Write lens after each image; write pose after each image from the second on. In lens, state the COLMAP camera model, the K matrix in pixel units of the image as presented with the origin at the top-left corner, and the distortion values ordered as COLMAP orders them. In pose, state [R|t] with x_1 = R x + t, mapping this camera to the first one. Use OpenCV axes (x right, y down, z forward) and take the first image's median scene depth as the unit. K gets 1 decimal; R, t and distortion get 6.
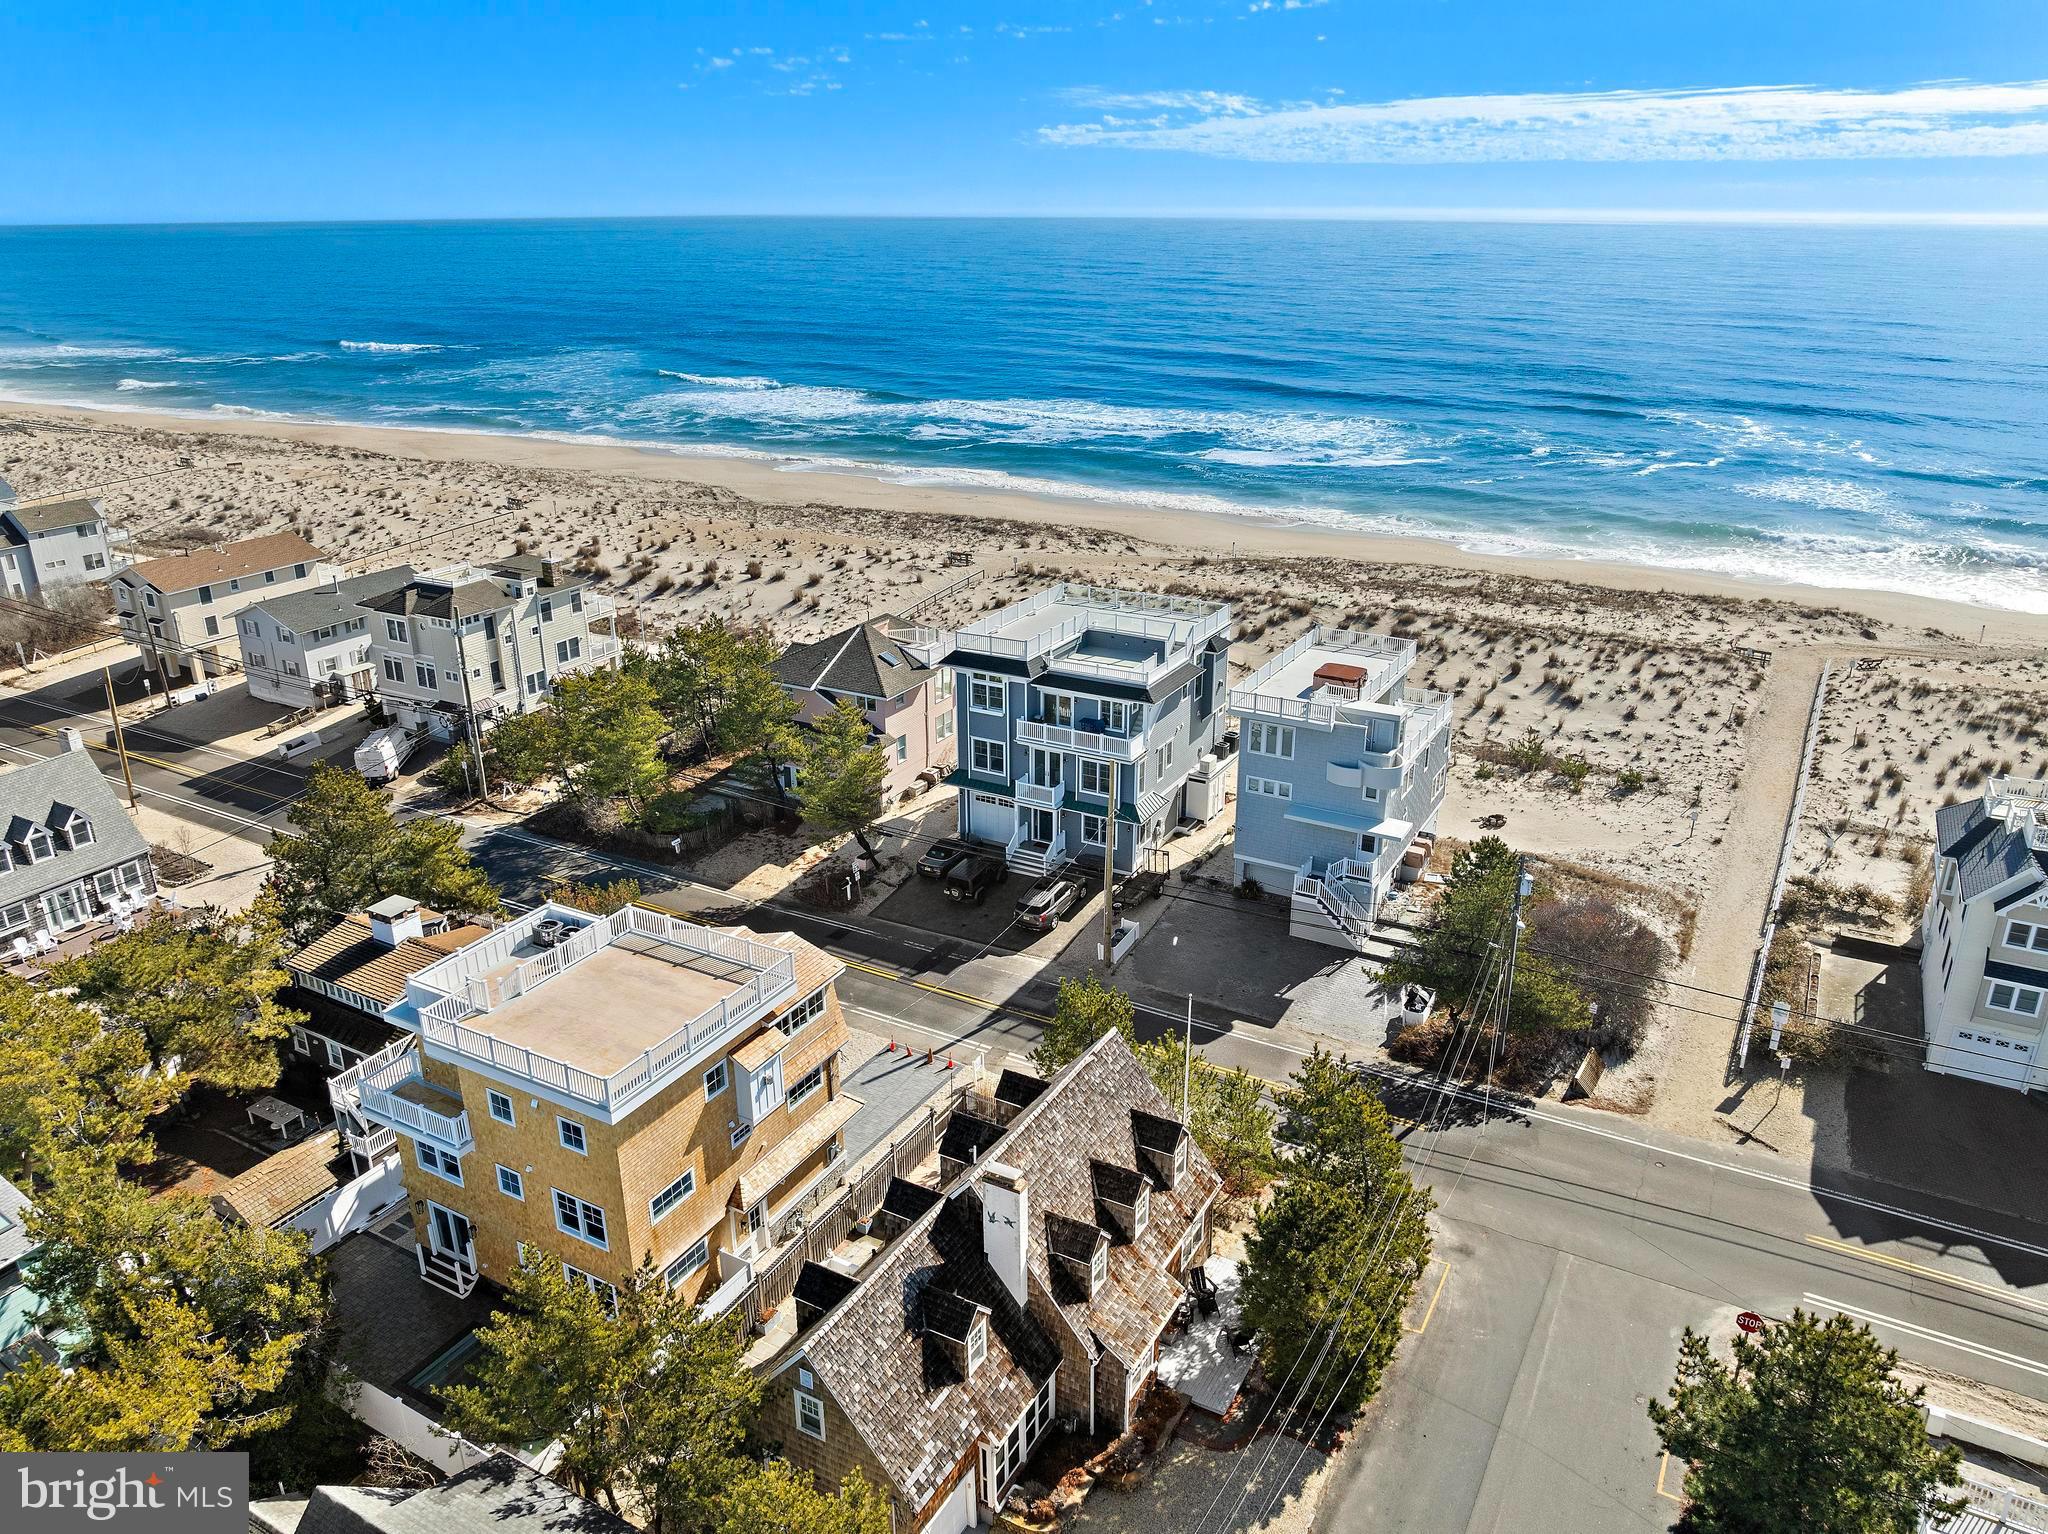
lens RADIAL K [[1443.6, 0, 1025.5], [0, 1443.6, 765.5], [0, 0, 1]] dist [-0.040283, 0.001444]
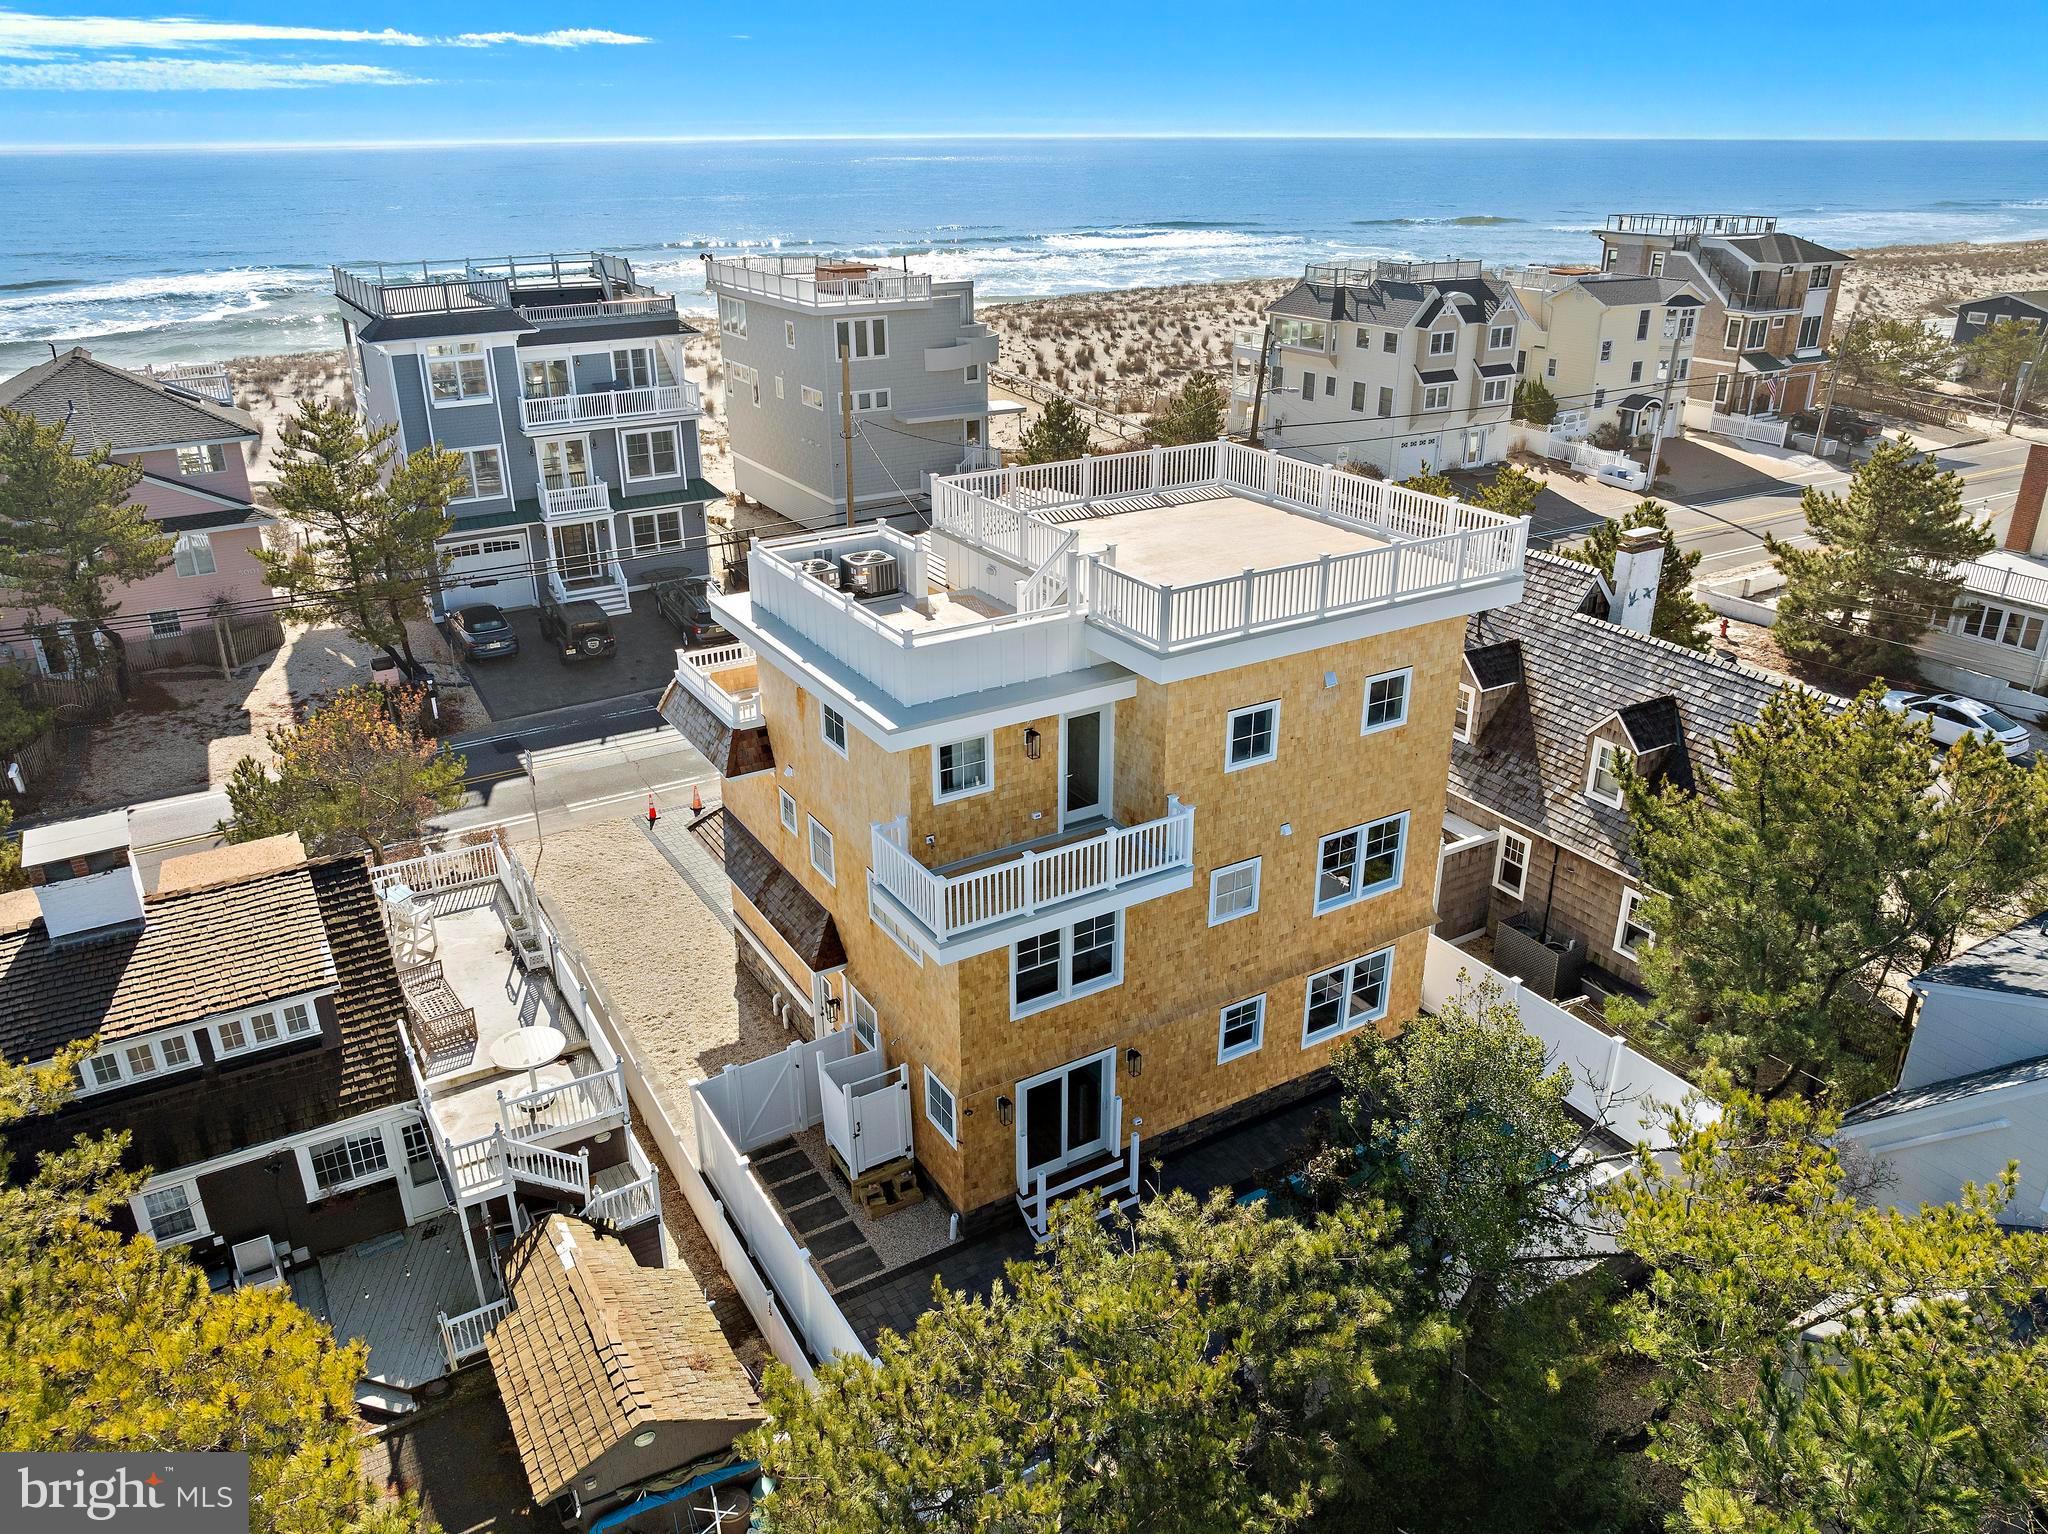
lens RADIAL K [[1443.6, 0, 1025.5], [0, 1443.6, 765.5], [0, 0, 1]] dist [-0.040283, 0.001444]
pose [[0.498840, -0.346065, 0.794605, -0.523185], [0.314237, 0.926657, 0.206304, 0.068696], [-0.807721, 0.146782, 0.571000, 0.473649]]
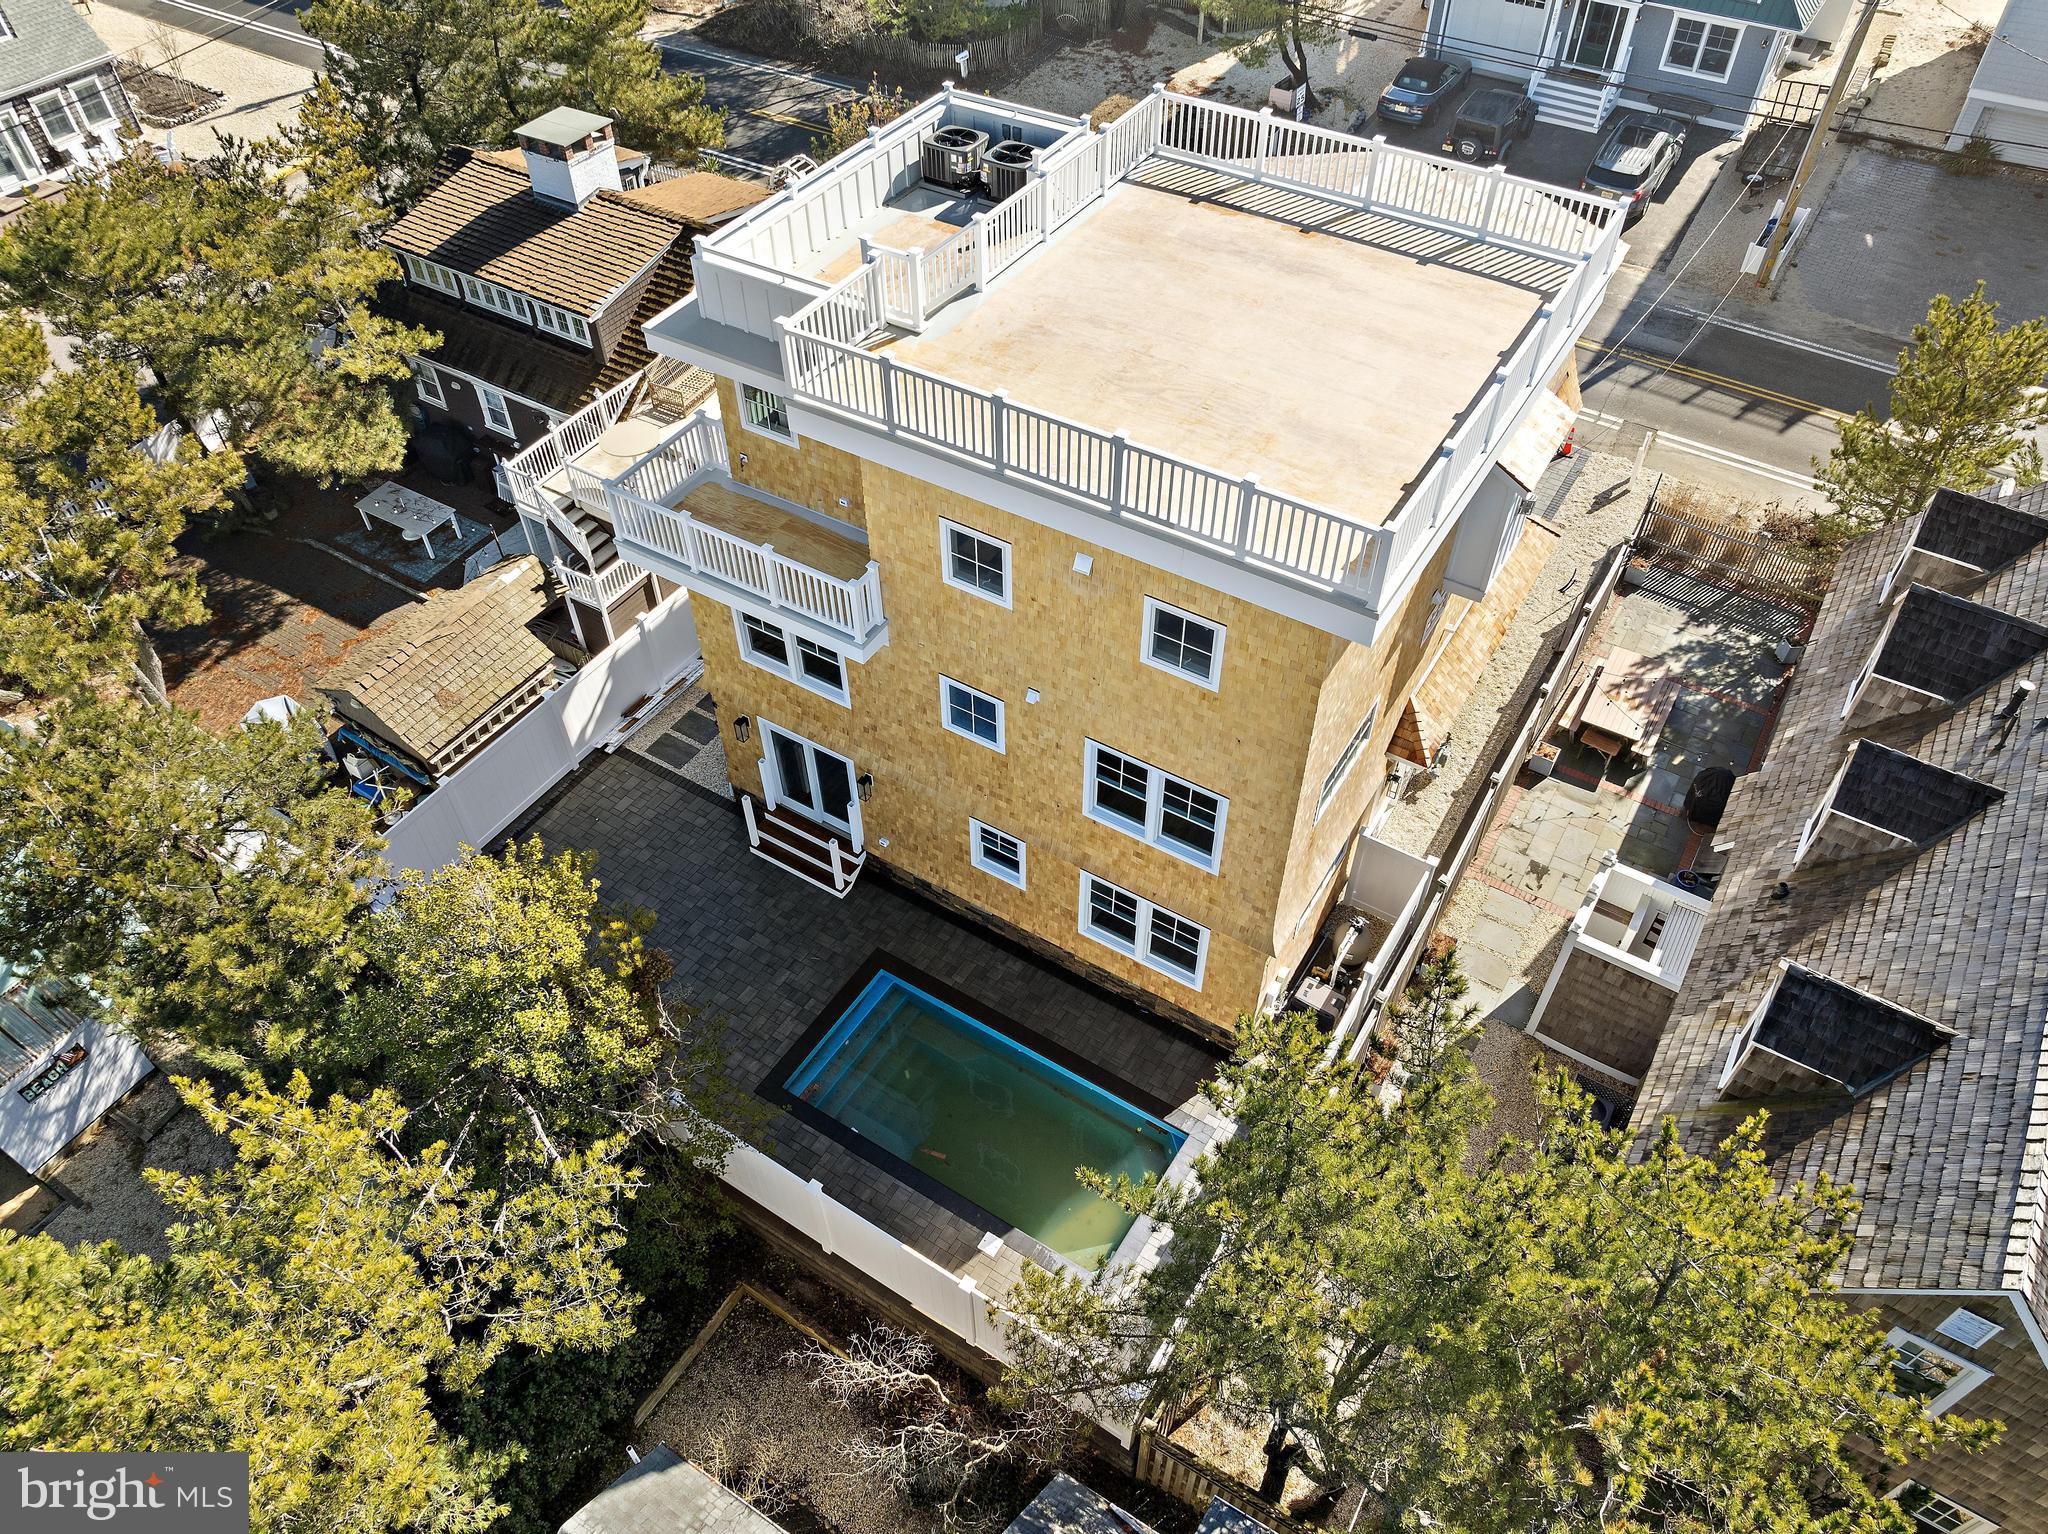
lens RADIAL K [[1443.6, 0, 1025.5], [0, 1443.6, 765.5], [0, 0, 1]] dist [-0.040283, 0.001444]
pose [[0.998779, 0.035046, -0.034829, -0.208081], [-0.016316, 0.899302, 0.437024, 0.065833], [0.046637, -0.435922, 0.898775, 0.368016]]
